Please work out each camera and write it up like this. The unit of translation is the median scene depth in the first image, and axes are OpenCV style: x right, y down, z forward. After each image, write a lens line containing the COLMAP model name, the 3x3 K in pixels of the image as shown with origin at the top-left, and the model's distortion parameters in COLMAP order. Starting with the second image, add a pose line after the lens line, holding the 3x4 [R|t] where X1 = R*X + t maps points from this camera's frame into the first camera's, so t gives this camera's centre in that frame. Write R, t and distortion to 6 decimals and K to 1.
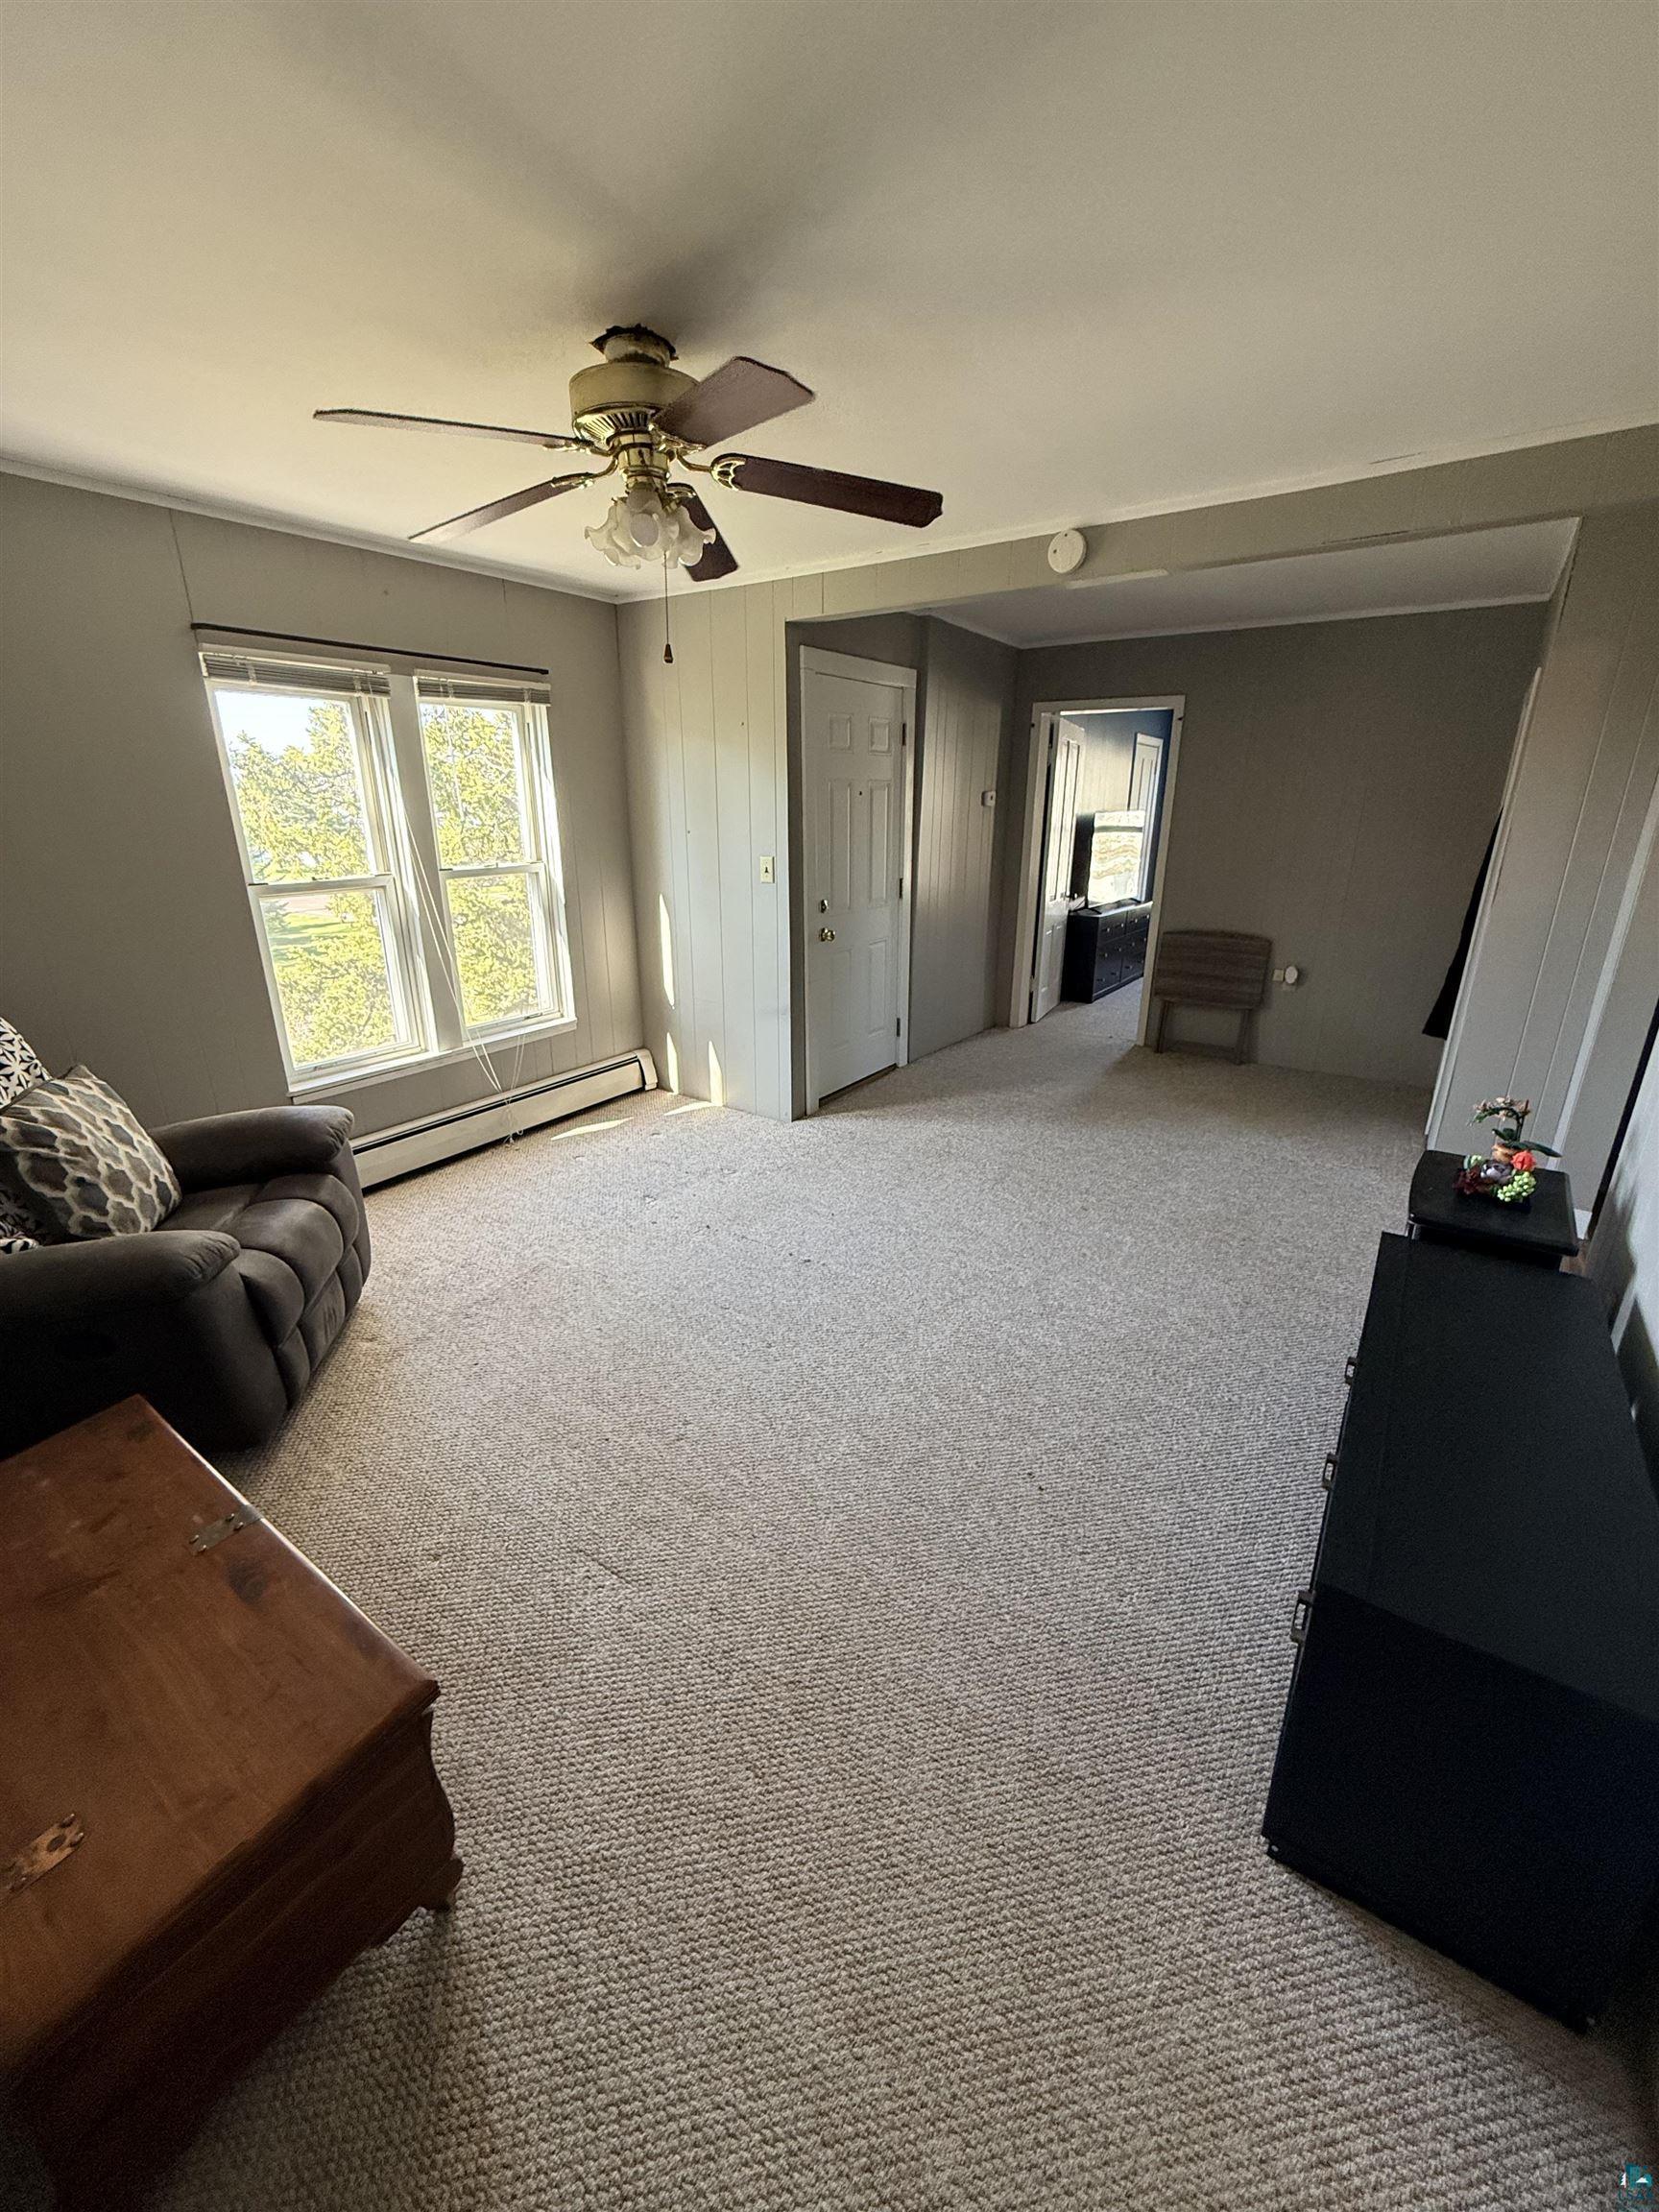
lens RADIAL K [[886.7, 0, 837.8], [0, 886.7, 1106.3], [0, 0, 1]] dist [-0.000099, 0.000443]
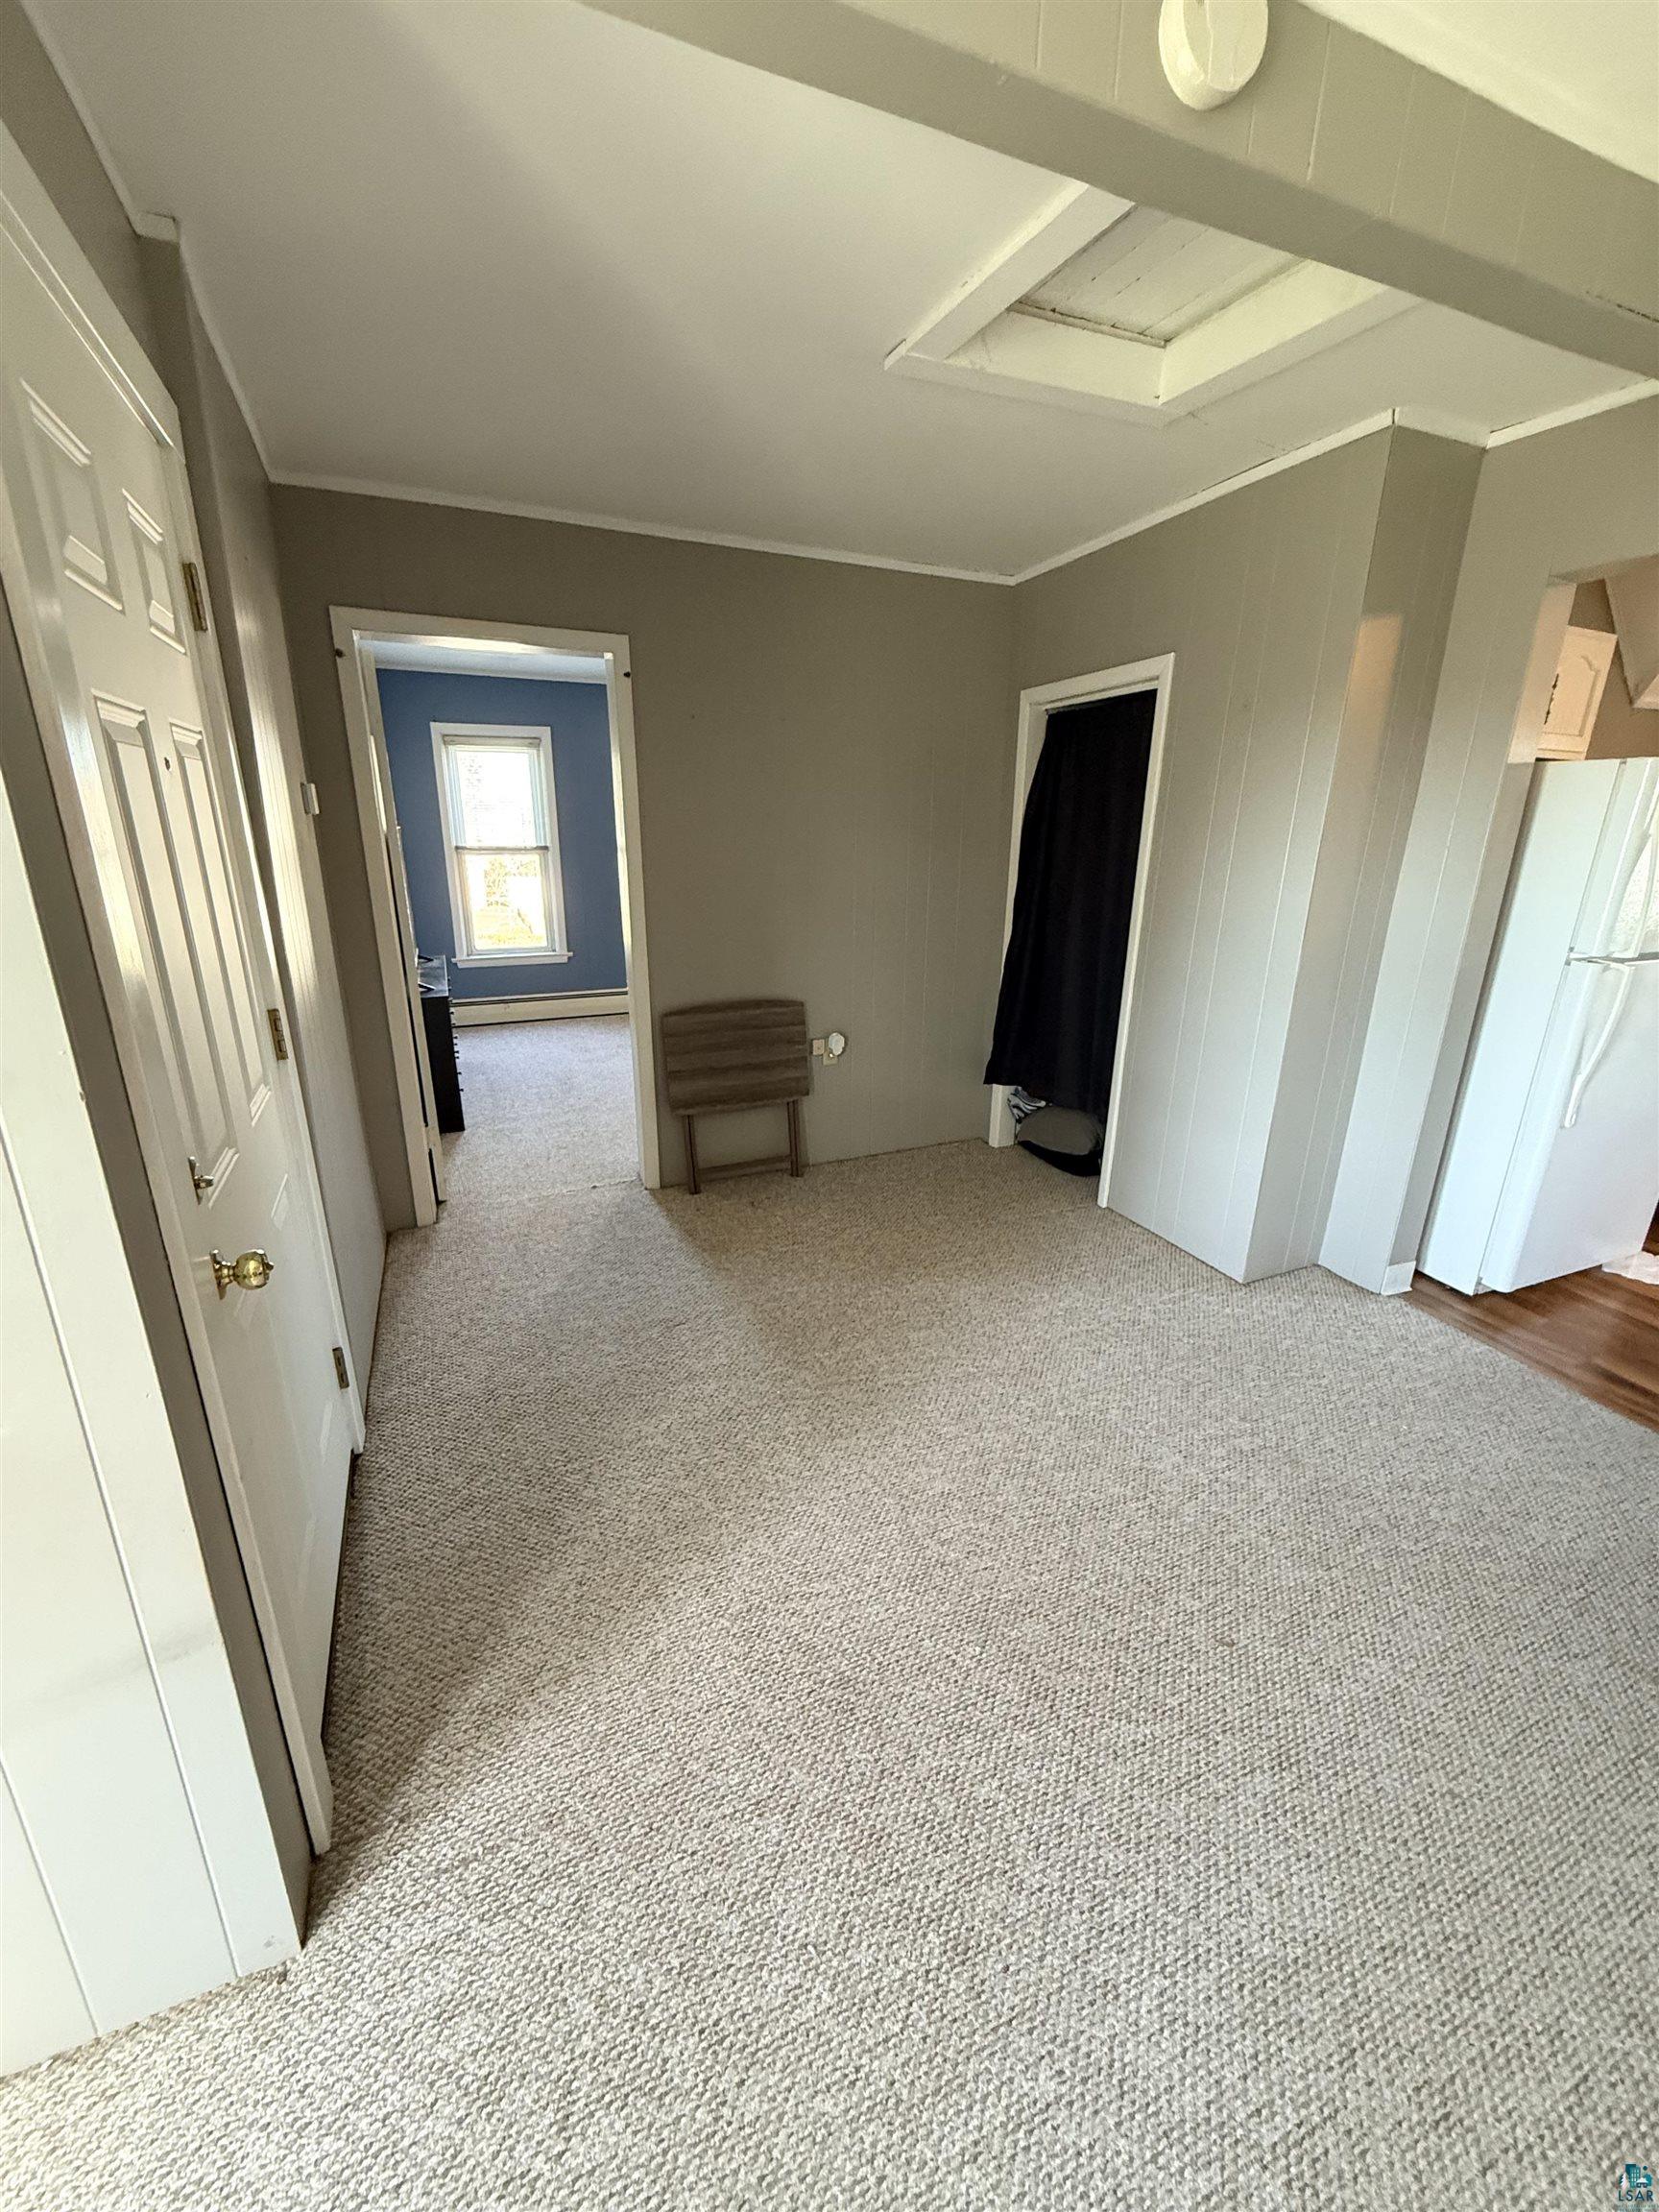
lens RADIAL K [[886.7, 0, 831.4], [0, 886.7, 1101.0], [0, 0, 1]] dist [-0.000099, 0.000443]
pose [[0.536640, -0.254898, 0.804391, -0.220482], [0.272741, 0.954510, 0.120512, -0.412602], [-0.798517, 0.154719, 0.581749, 1.229107]]
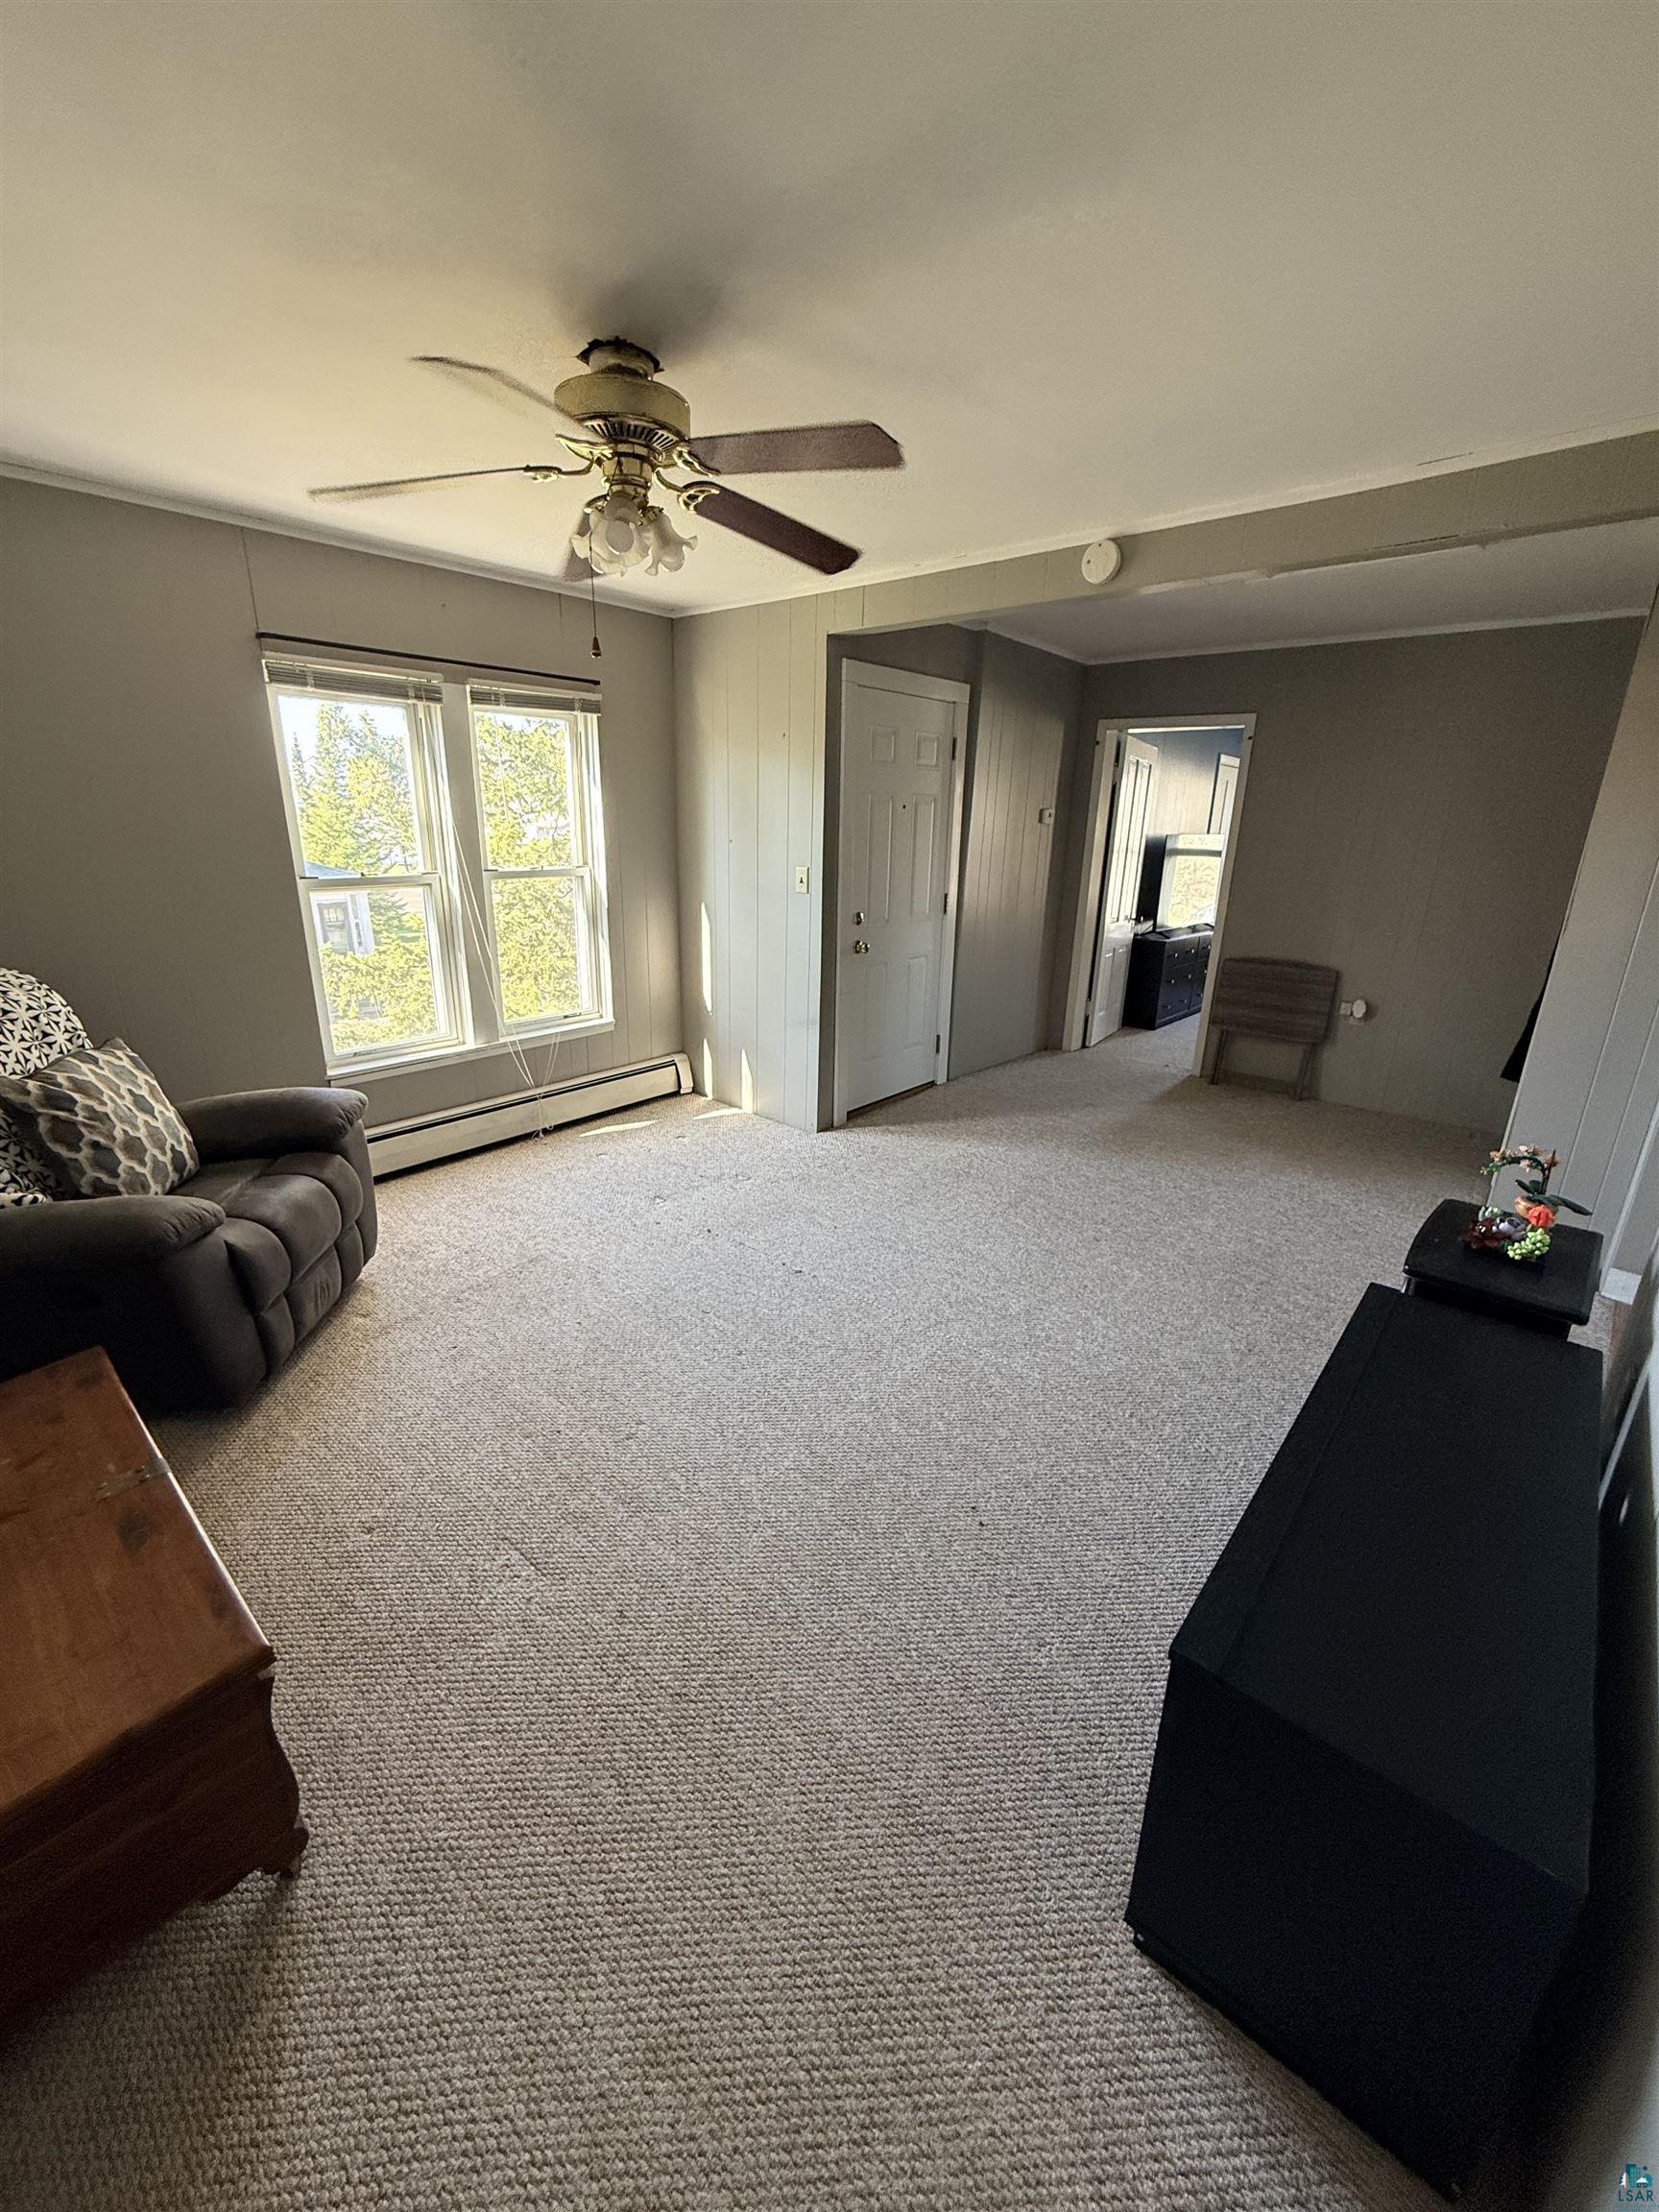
lens RADIAL K [[886.7, 0, 836.5], [0, 886.7, 1106.6], [0, 0, 1]] dist [-0.000099, 0.000443]
pose [[0.993448, 0.055118, -0.100112, 0.126064], [-0.056929, 0.998261, -0.015324, 0.003789], [0.099094, 0.020922, 0.994858, 0.018963]]
